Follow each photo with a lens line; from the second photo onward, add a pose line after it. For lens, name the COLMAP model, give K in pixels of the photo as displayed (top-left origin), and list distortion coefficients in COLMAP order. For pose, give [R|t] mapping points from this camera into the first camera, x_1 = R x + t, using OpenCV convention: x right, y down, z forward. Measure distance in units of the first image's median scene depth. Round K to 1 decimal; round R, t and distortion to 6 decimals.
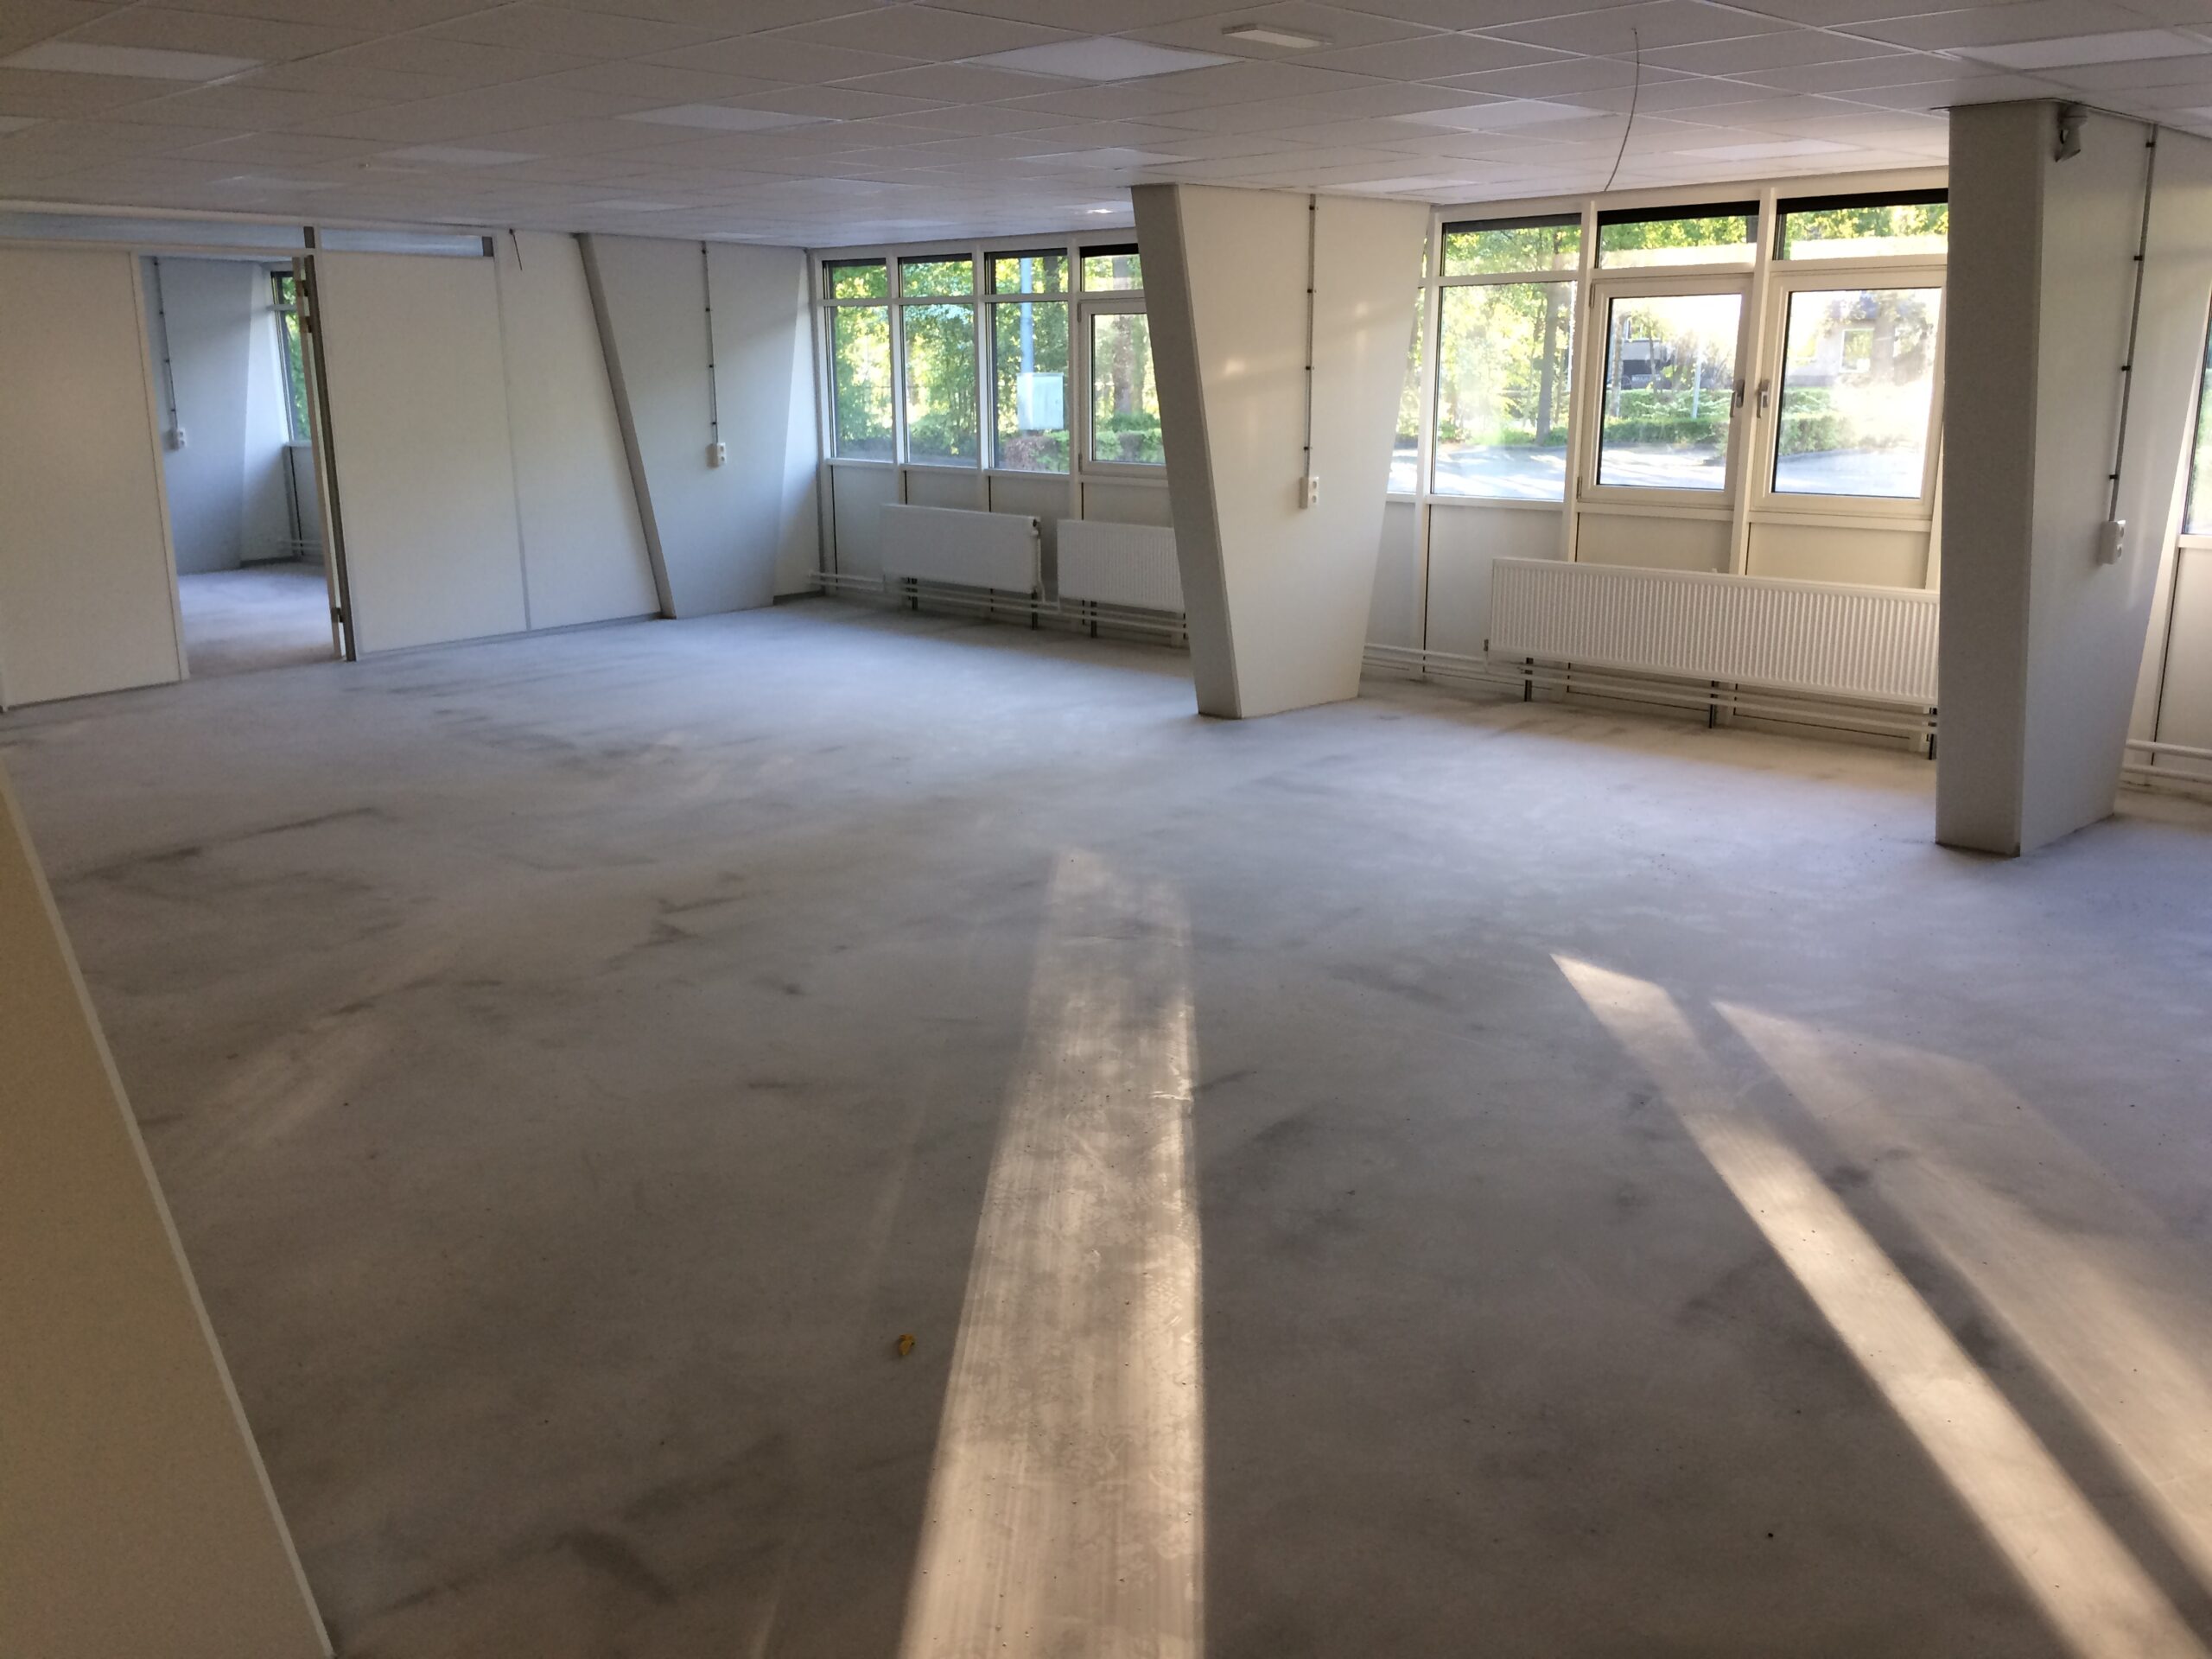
lens RADIAL K [[1918.7, 0, 1106.0], [0, 1918.7, 829.5], [0, 0, 1]] dist [0.010906, 0.001872]
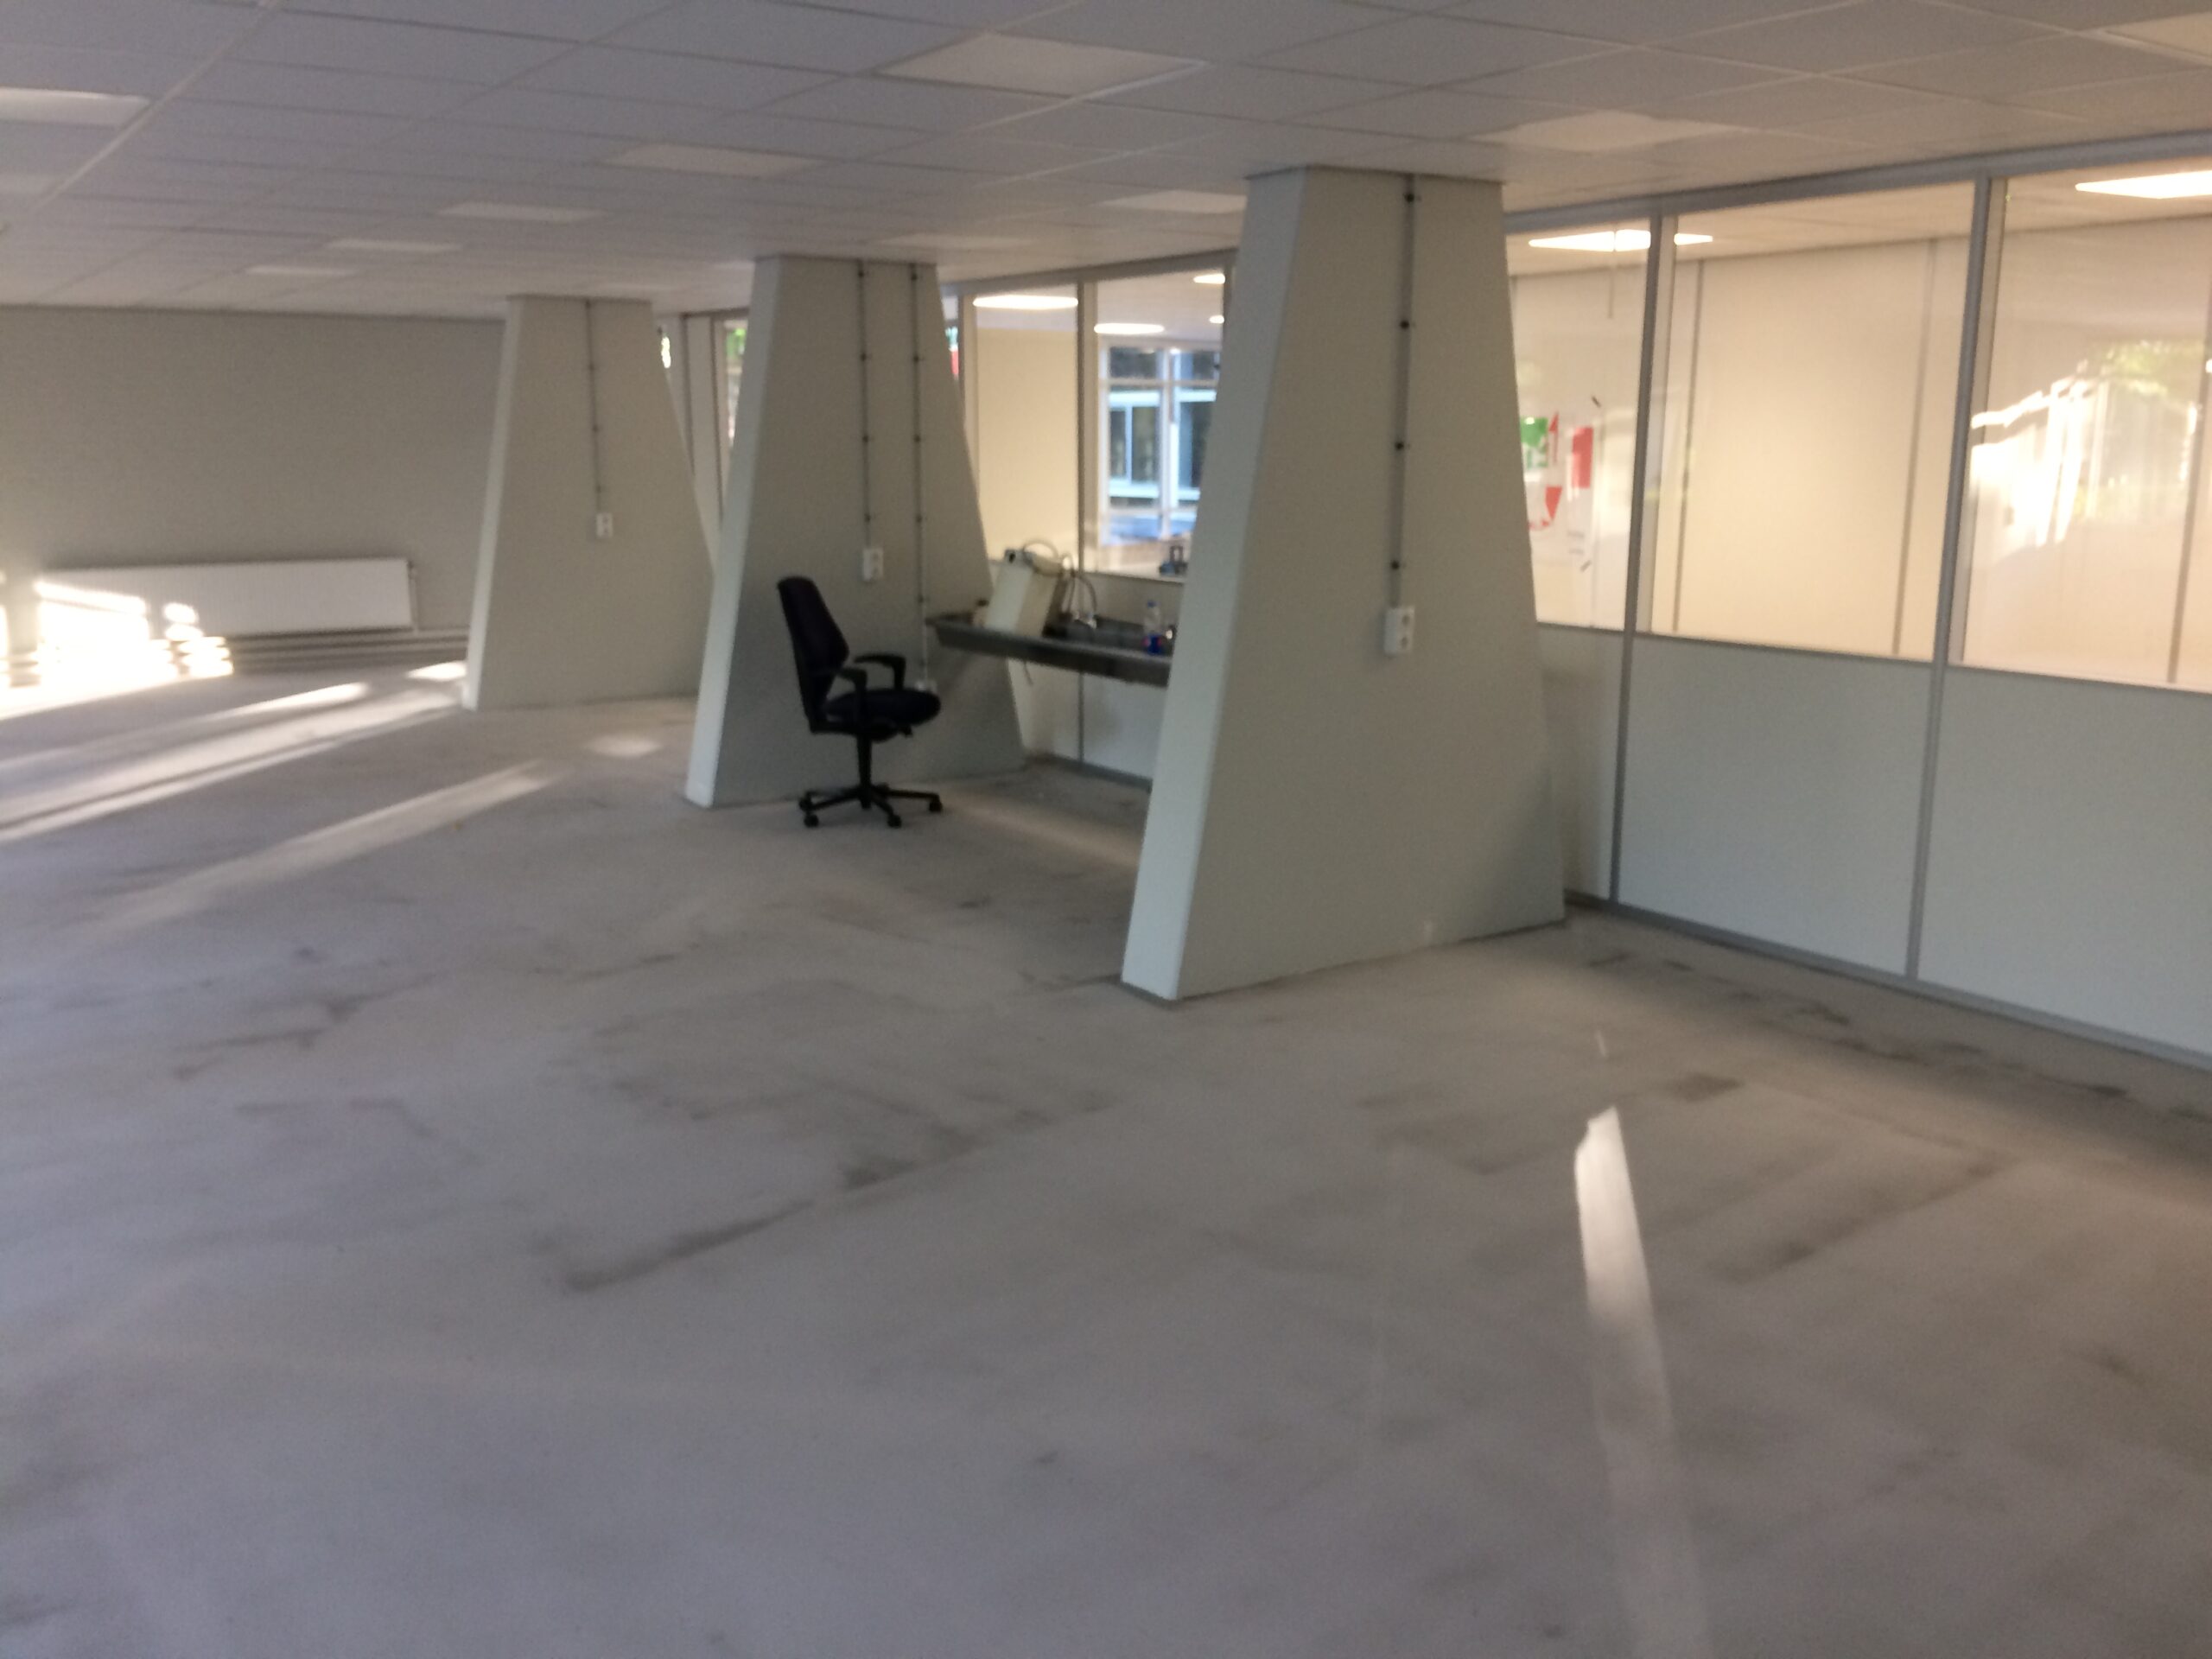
lens RADIAL K [[1918.7, 0, 1106.0], [0, 1918.7, 829.5], [0, 0, 1]] dist [0.010906, 0.001872]
pose [[-0.983108, -0.037013, 0.179245, -0.764325], [0.045451, 0.899291, 0.434983, -0.424826], [-0.177293, 0.435782, -0.882418, 1.718037]]
